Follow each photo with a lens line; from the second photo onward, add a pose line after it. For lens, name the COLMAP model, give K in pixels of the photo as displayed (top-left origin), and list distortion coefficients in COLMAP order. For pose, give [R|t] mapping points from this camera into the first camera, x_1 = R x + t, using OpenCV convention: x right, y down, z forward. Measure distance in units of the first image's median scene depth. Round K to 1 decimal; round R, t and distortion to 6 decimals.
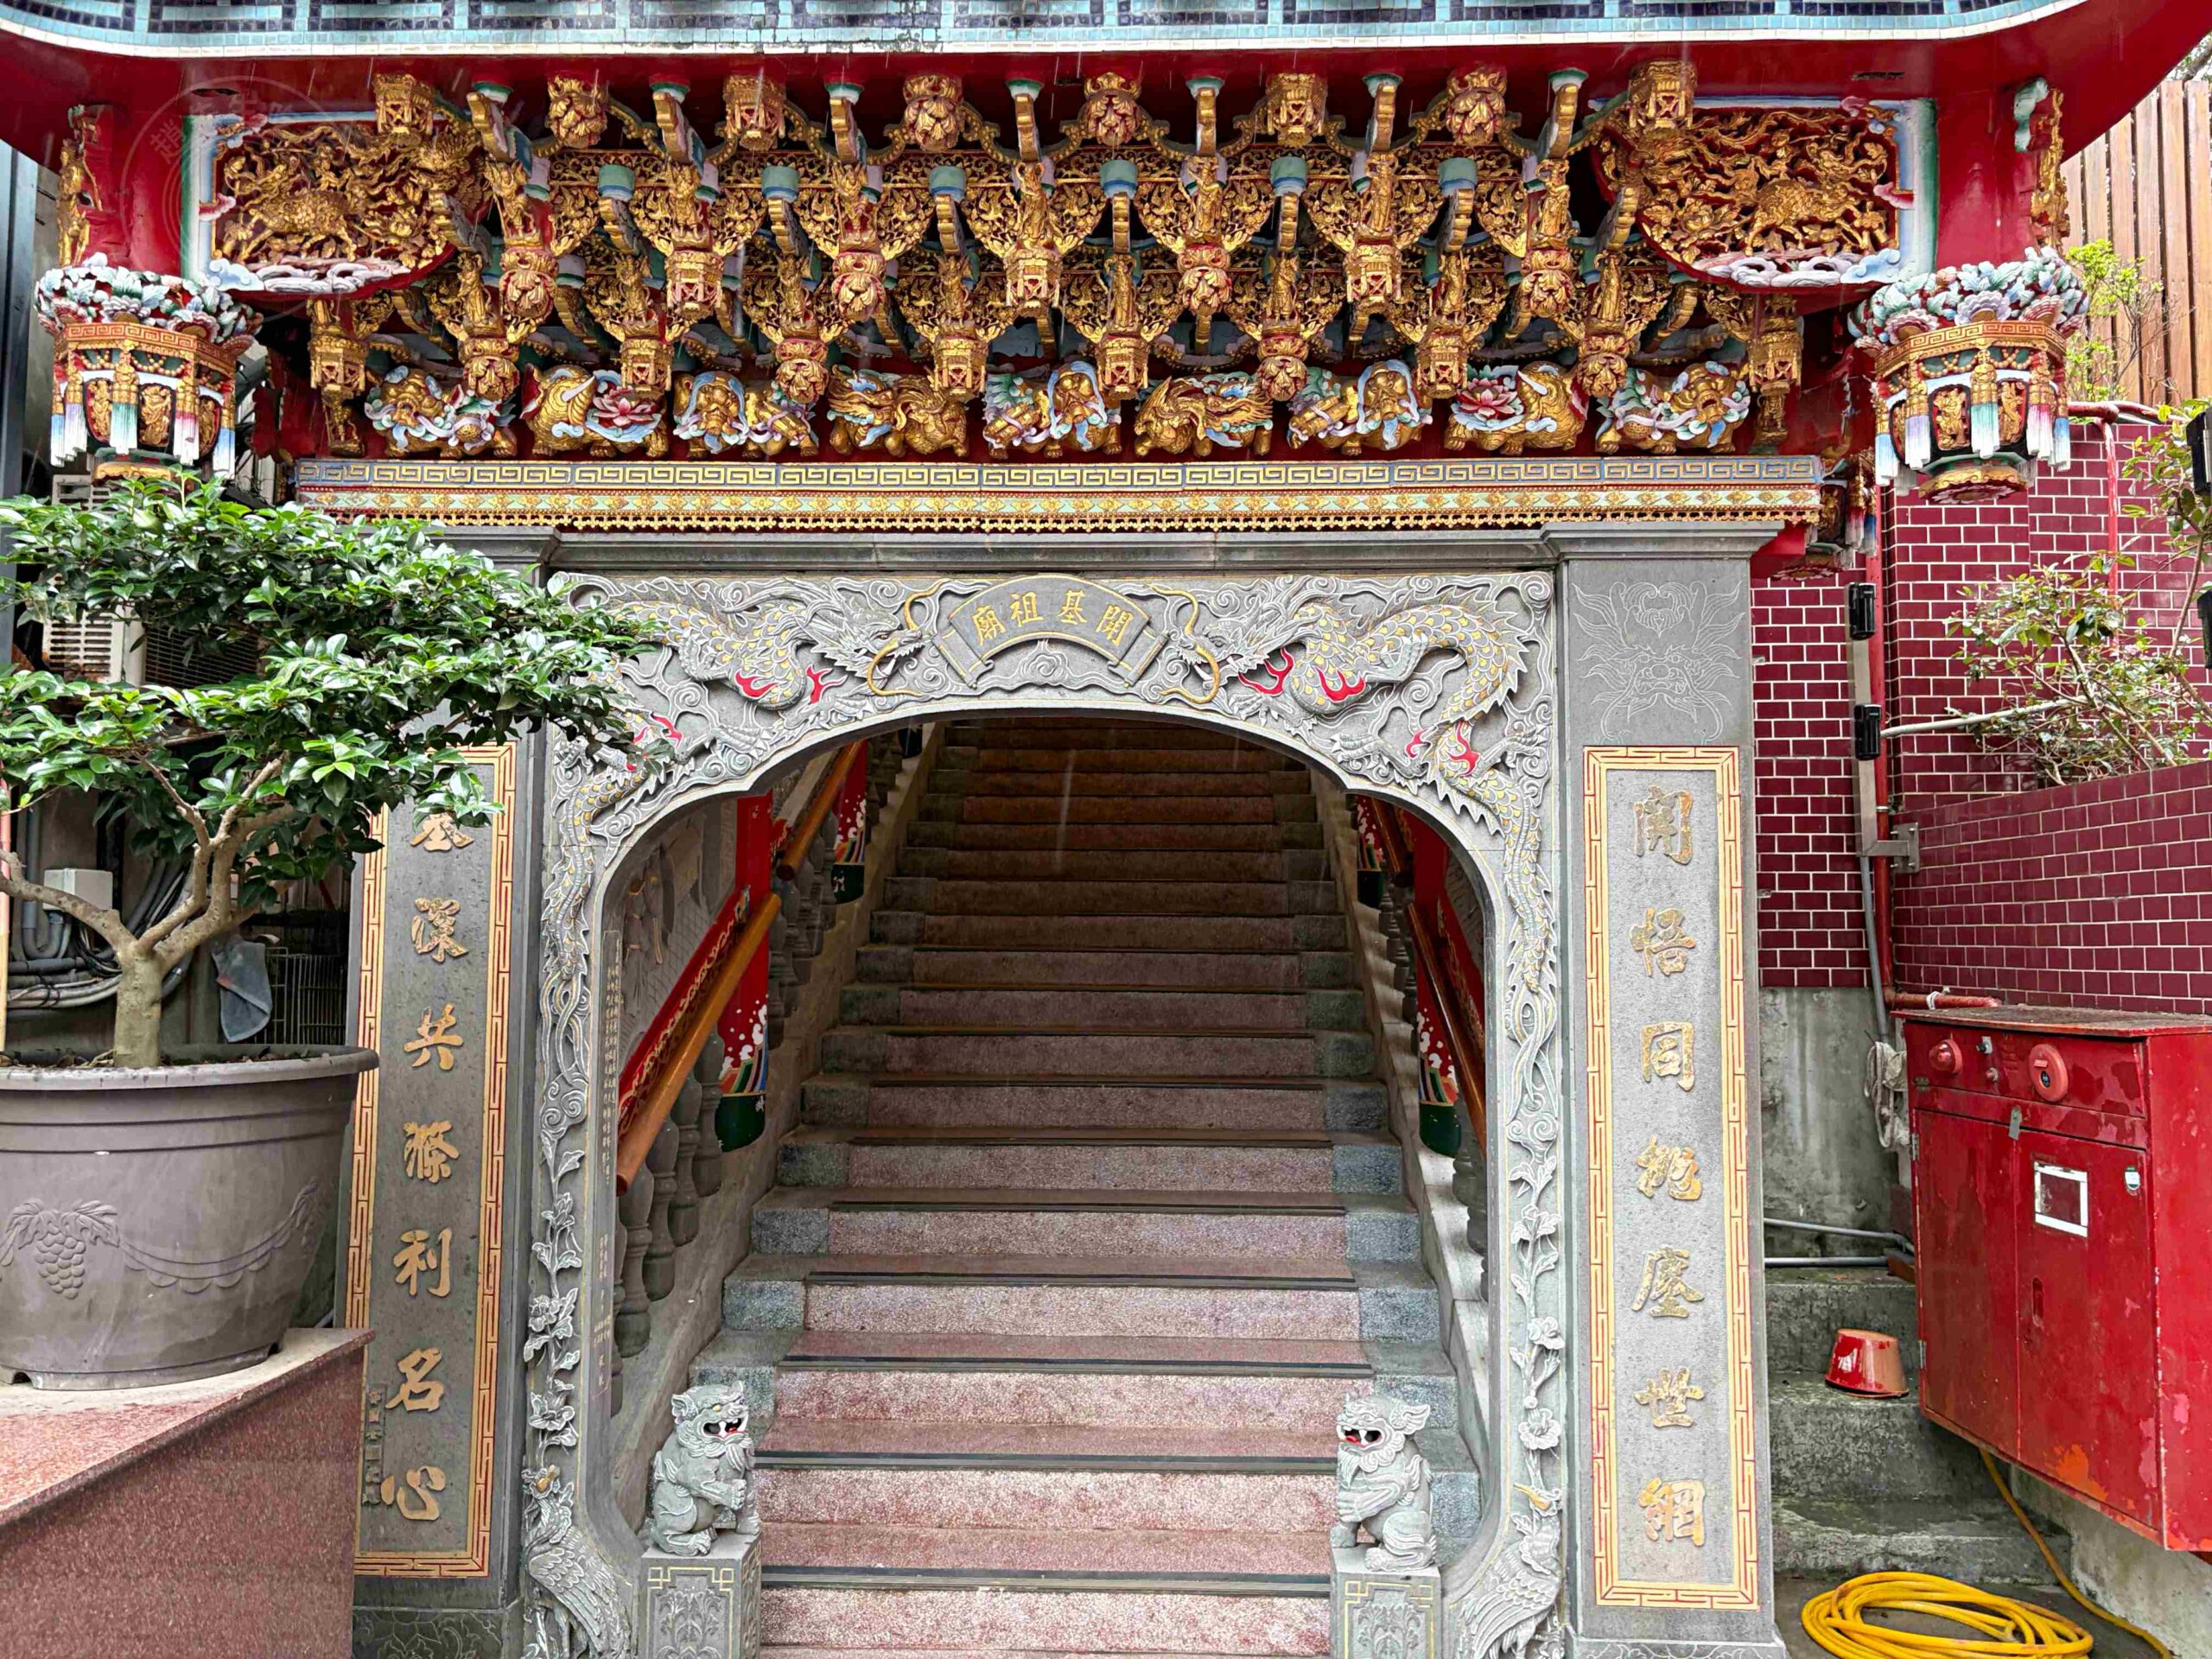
lens RADIAL K [[1704.3, 0, 1099.5], [0, 1704.3, 837.3], [0, 0, 1]] dist [0.028679, -0.019163]
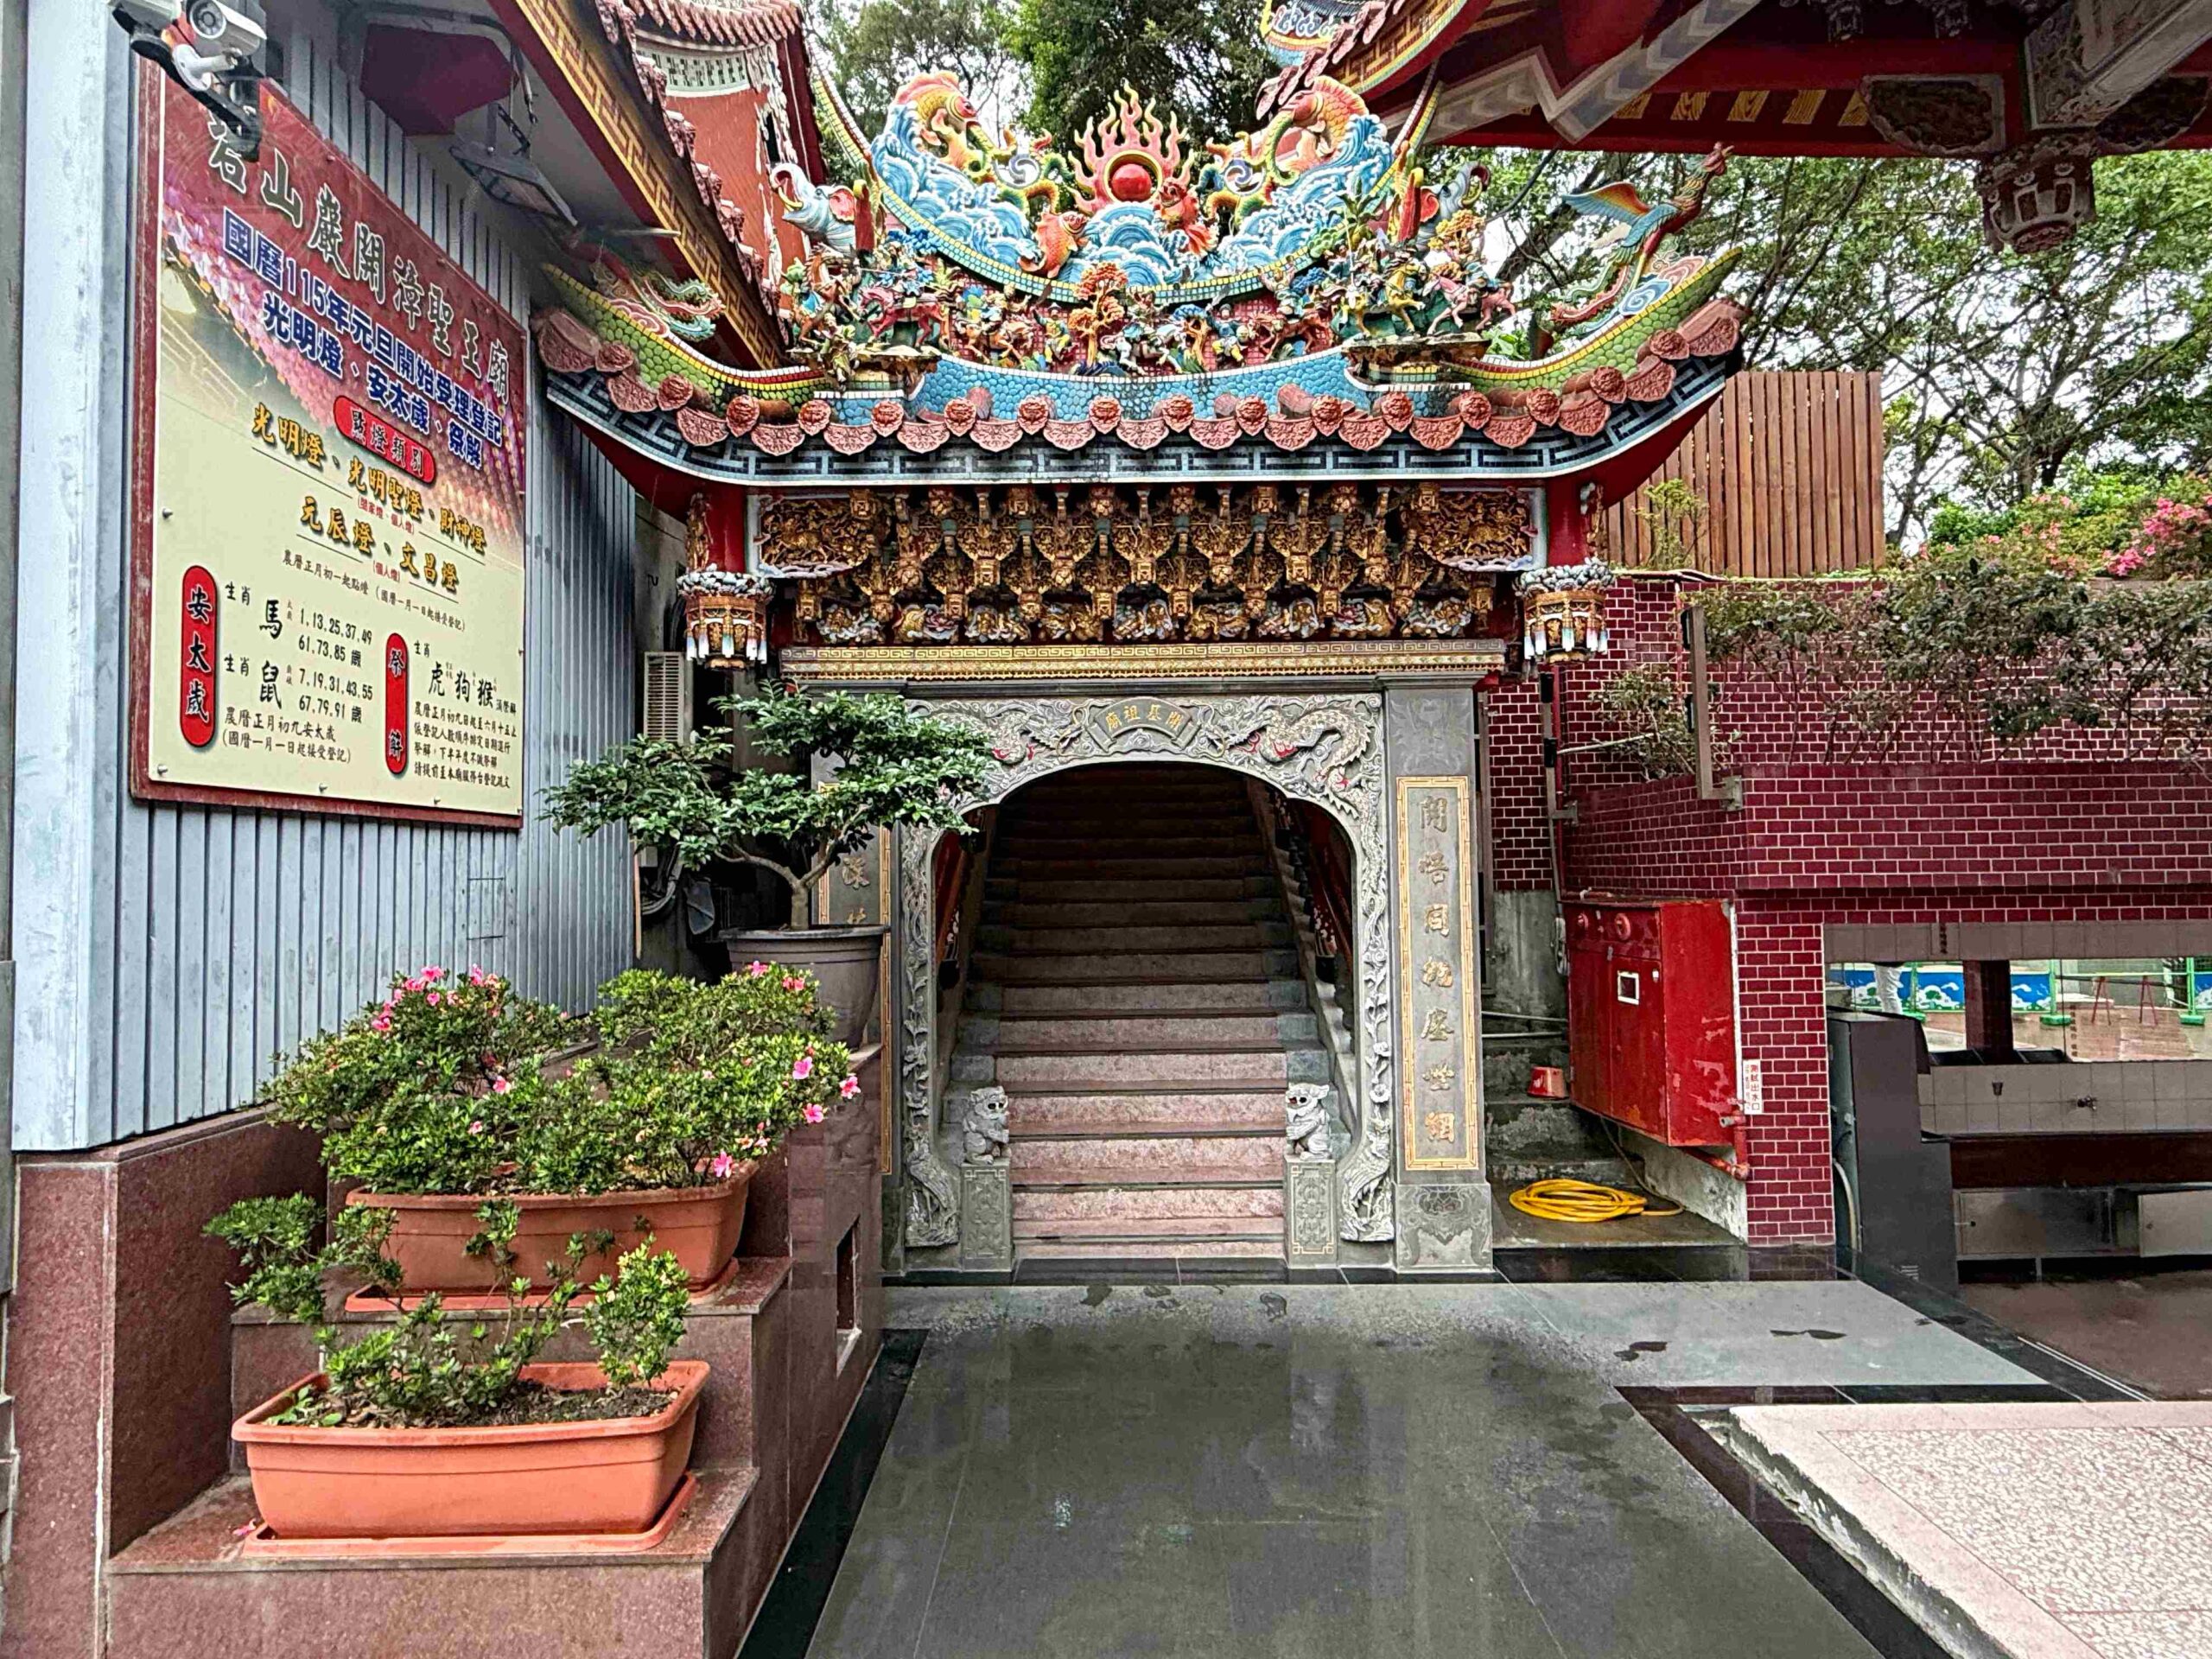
lens RADIAL K [[1228.6, 0, 1110.4], [0, 1228.6, 828.0], [0, 0, 1]] dist [-0.008377, -0.000083]
pose [[0.999197, -0.018361, 0.035611, -0.129644], [0.017499, 0.999550, 0.024377, -0.032667], [-0.036042, -0.023734, 0.999068, -0.519834]]
